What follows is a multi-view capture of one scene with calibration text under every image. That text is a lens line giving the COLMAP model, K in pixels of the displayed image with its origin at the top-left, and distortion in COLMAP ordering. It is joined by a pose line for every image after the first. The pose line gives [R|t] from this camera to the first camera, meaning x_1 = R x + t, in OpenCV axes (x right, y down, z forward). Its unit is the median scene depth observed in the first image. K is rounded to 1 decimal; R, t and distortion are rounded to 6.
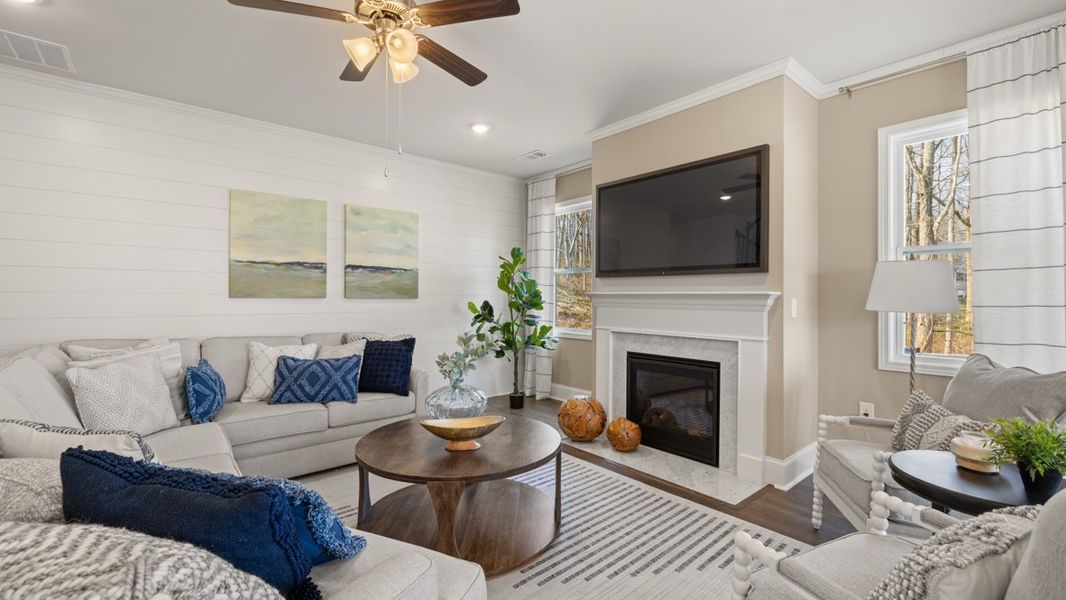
lens RADIAL K [[444.3, 0, 536.3], [0, 444.3, 296.0], [0, 0, 1]] dist [-0.001690, -0.000377]
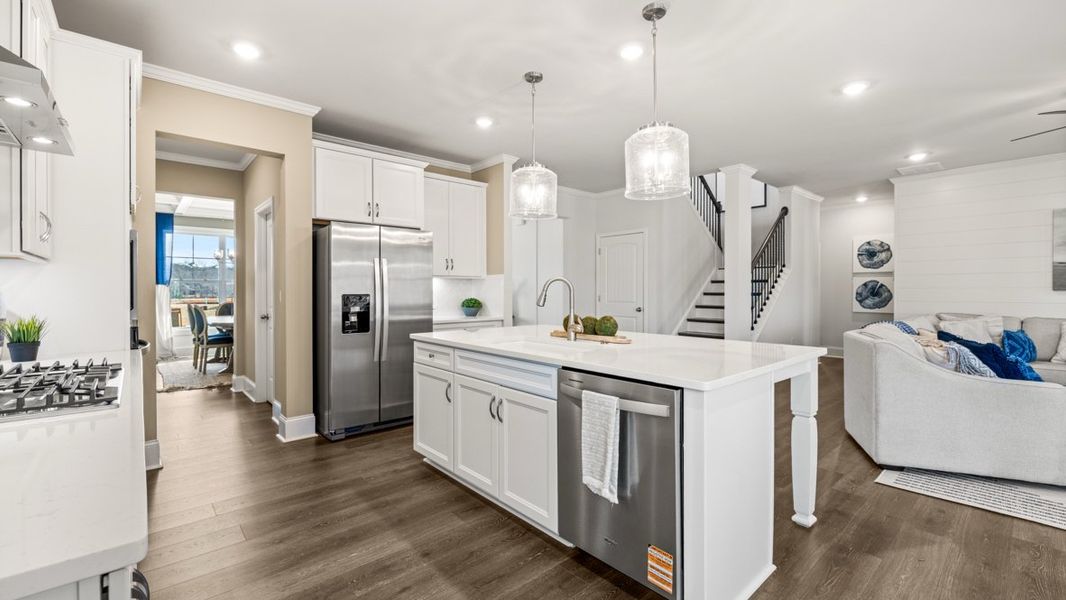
lens RADIAL K [[444.3, 0, 531.9], [0, 444.3, 298.6], [0, 0, 1]] dist [-0.001690, -0.000377]
pose [[0.009633, 0.009168, -0.999912, 0.757567], [0.003324, 0.999952, 0.009201, 0.012714], [0.999948, -0.003413, 0.009603, -0.704252]]
